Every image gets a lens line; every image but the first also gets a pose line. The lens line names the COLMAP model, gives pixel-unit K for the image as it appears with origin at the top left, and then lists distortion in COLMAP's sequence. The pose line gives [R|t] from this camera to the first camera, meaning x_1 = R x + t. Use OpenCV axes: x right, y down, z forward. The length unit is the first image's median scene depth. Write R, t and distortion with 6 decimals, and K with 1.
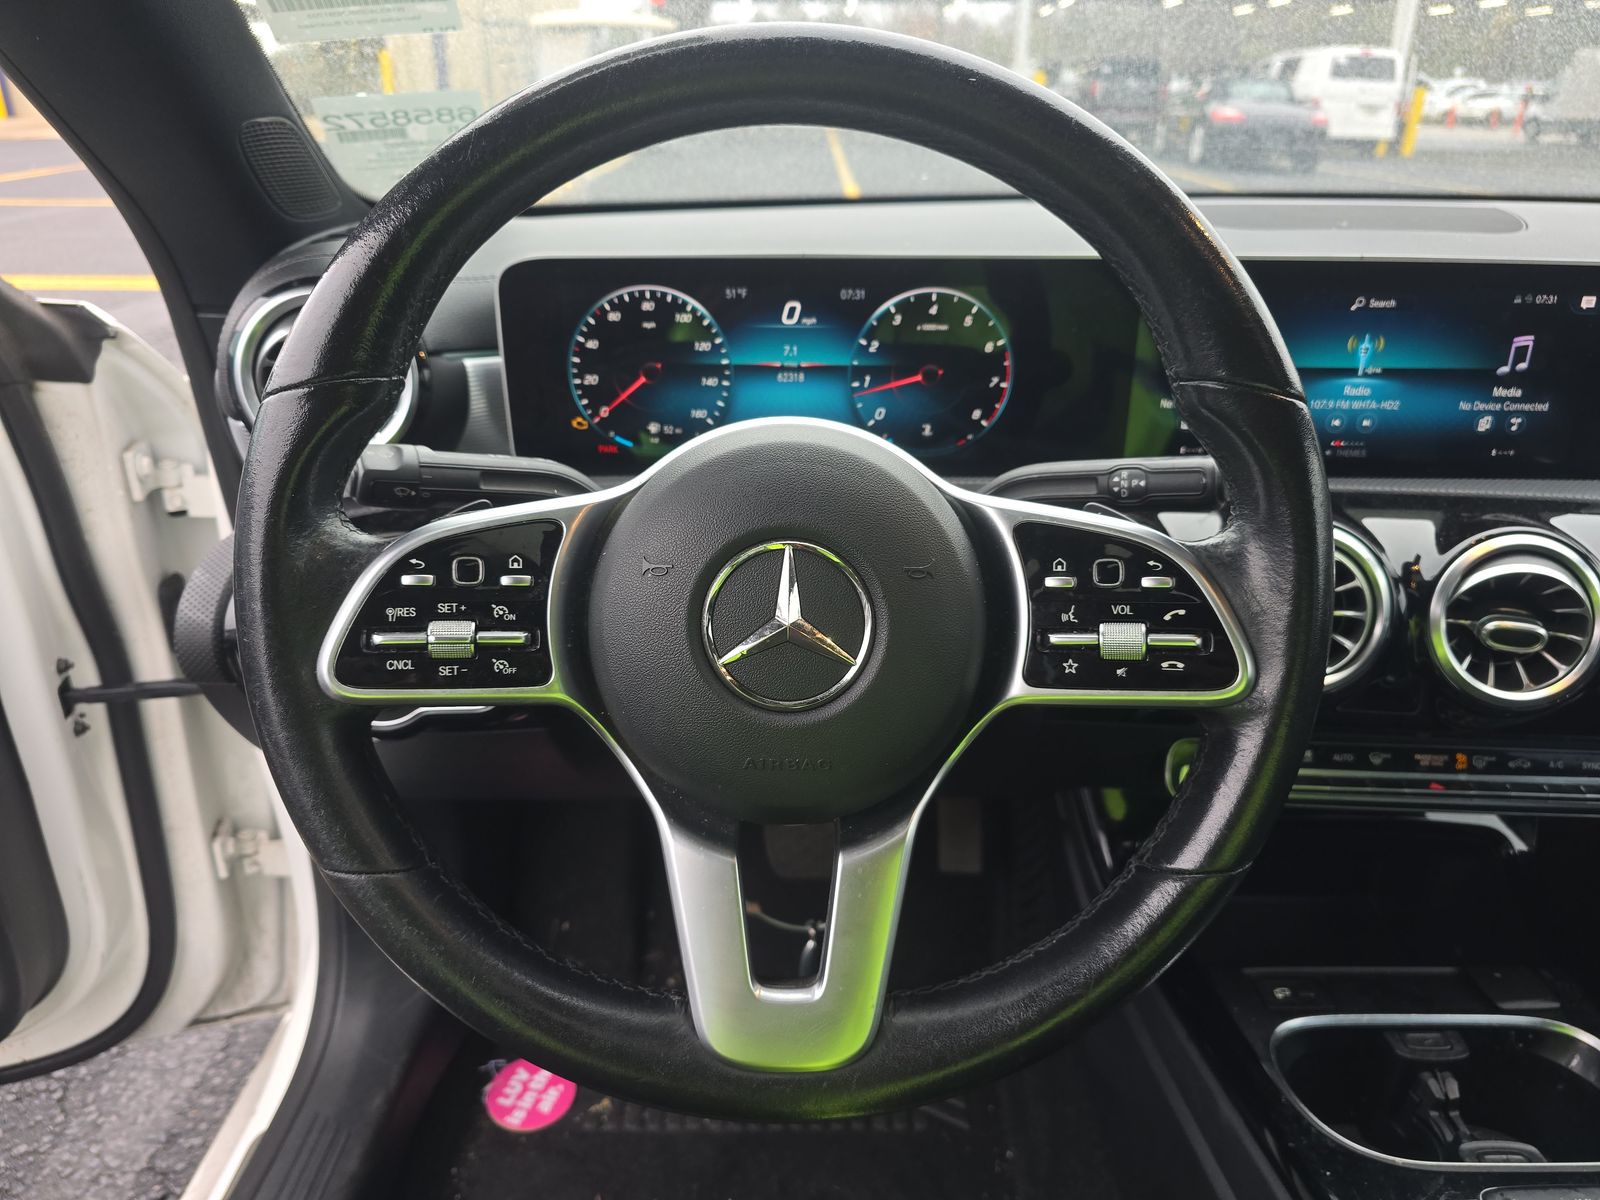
lens RADIAL K [[1090.2, 0, 807.4], [0, 1090.2, 609.6], [0, 0, 1]] dist [0.010473, -0.010613]
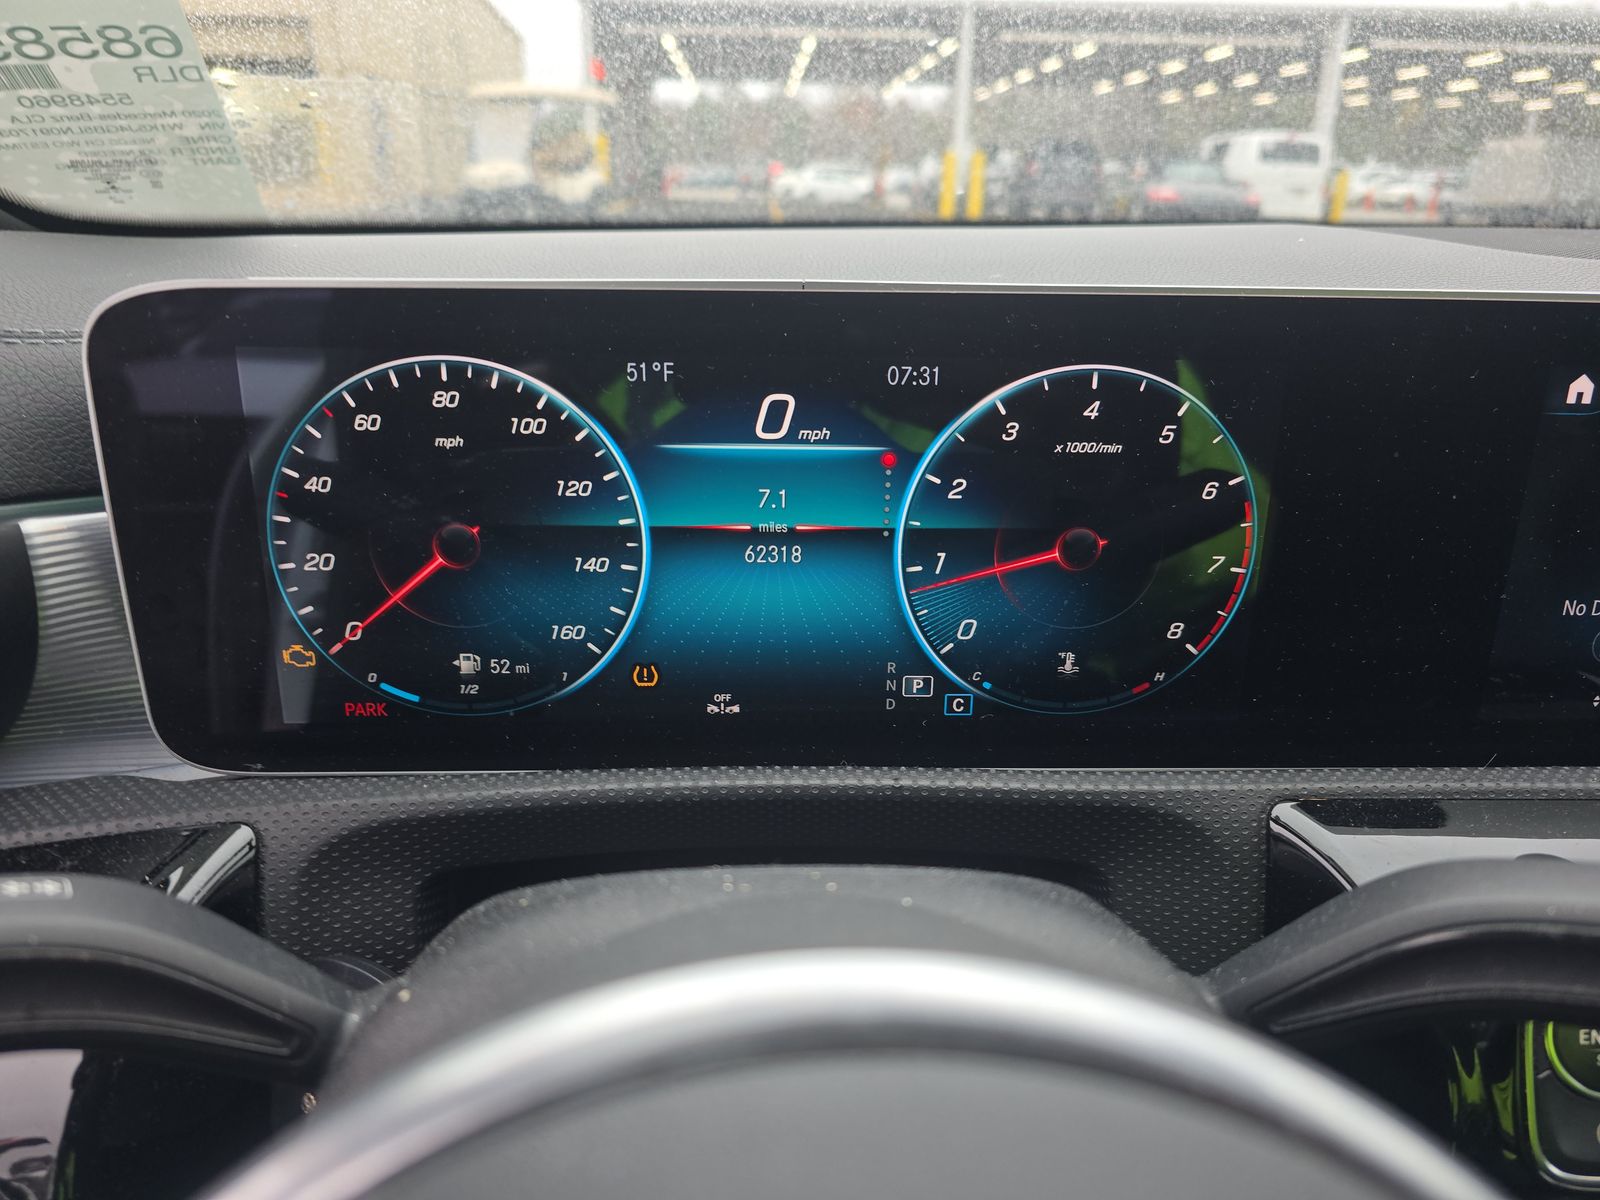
lens RADIAL K [[1090.2, 0, 804.2], [0, 1090.2, 600.3], [0, 0, 1]] dist [0.010473, -0.010613]
pose [[0.998787, -0.004721, 0.049004, -0.024640], [0.008083, 0.997610, -0.068627, -0.164235], [-0.048563, 0.068940, 0.996438, 0.555260]]
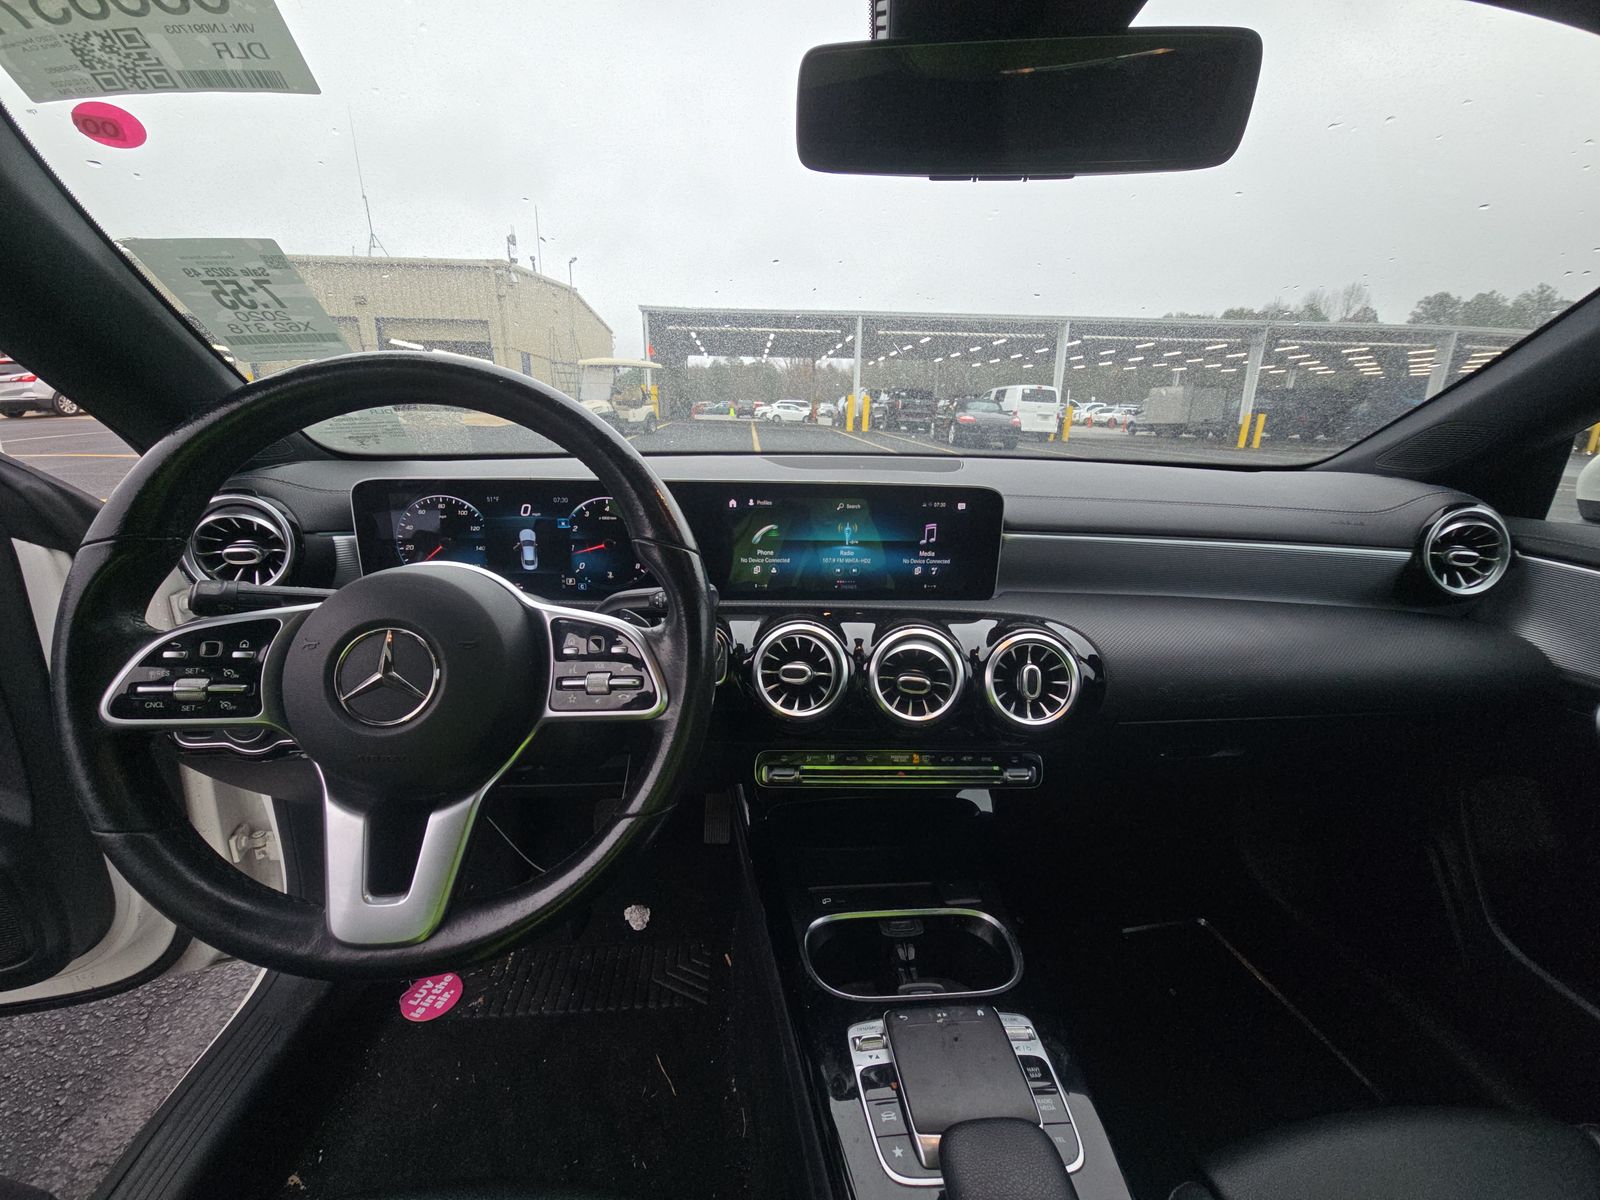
lens RADIAL K [[642.1, 0, 800.4], [0, 642.1, 613.7], [0, 0, 1]] dist [0.000934, -0.002056]
pose [[0.996904, -0.009308, 0.078079, 0.342317], [0.019111, 0.991877, -0.125759, 0.034532], [-0.076274, 0.126862, 0.988983, -0.045211]]
